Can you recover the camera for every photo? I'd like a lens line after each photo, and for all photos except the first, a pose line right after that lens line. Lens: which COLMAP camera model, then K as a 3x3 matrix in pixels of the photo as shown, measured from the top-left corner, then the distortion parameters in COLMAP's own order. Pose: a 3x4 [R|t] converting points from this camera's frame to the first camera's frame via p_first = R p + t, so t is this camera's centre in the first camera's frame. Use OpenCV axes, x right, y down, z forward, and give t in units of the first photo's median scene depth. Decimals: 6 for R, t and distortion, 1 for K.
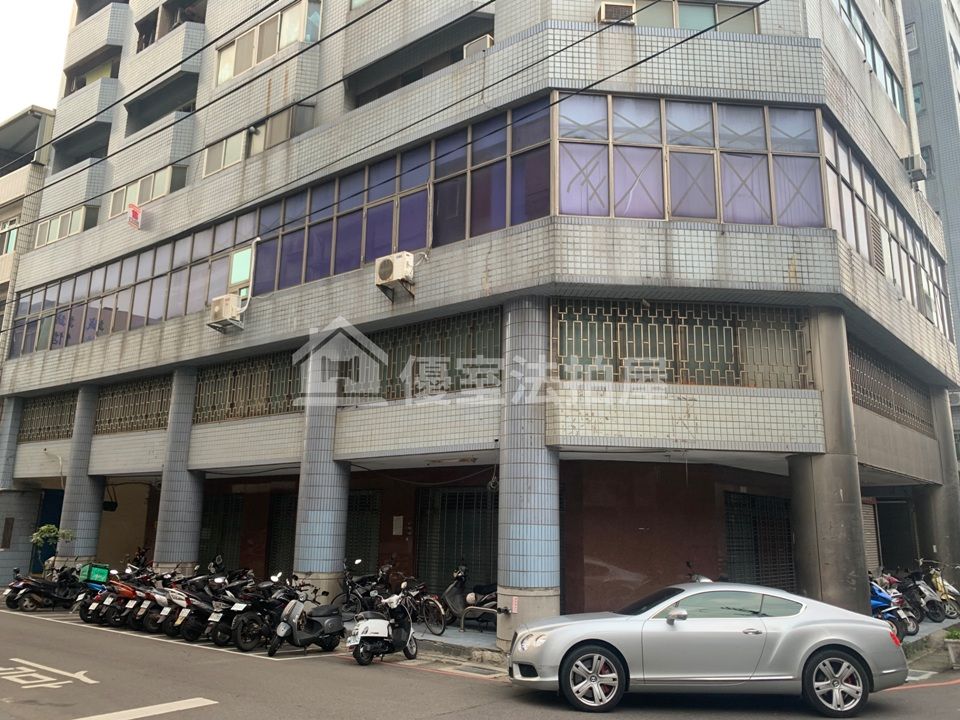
lens RADIAL K [[725.9, 0, 481.0], [0, 725.9, 357.1], [0, 0, 1]] dist [0.021442, -0.025656]
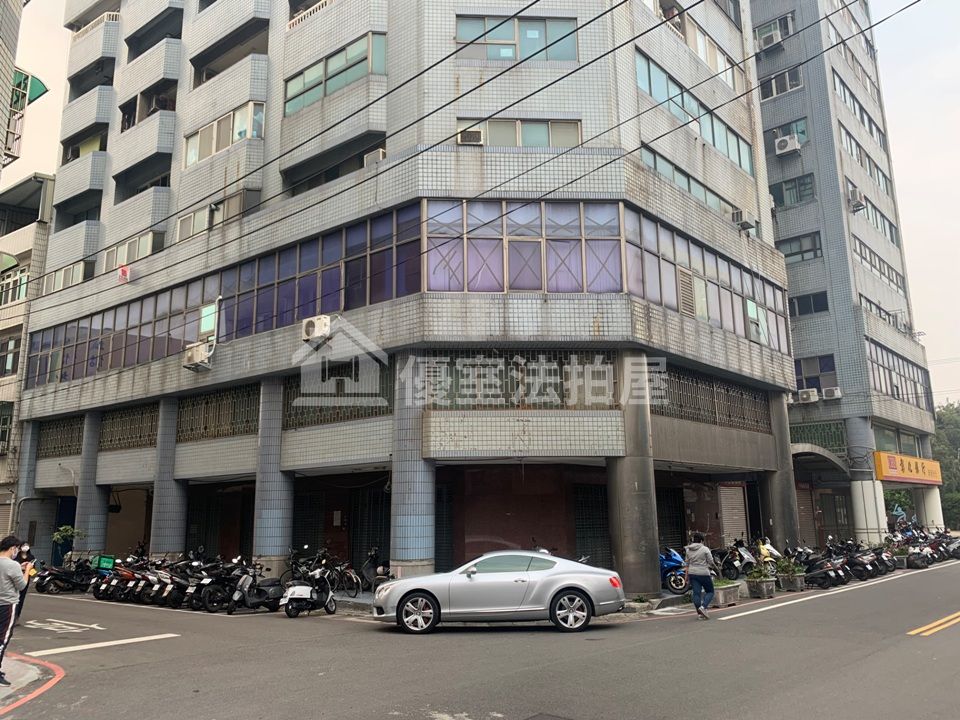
lens RADIAL K [[725.9, 0, 480.6], [0, 725.9, 355.3], [0, 0, 1]] dist [0.021442, -0.025656]
pose [[0.999391, -0.034424, -0.005673, 0.189900], [0.034519, 0.999249, 0.017599, -0.084390], [0.005062, -0.017784, 0.999829, -0.339429]]
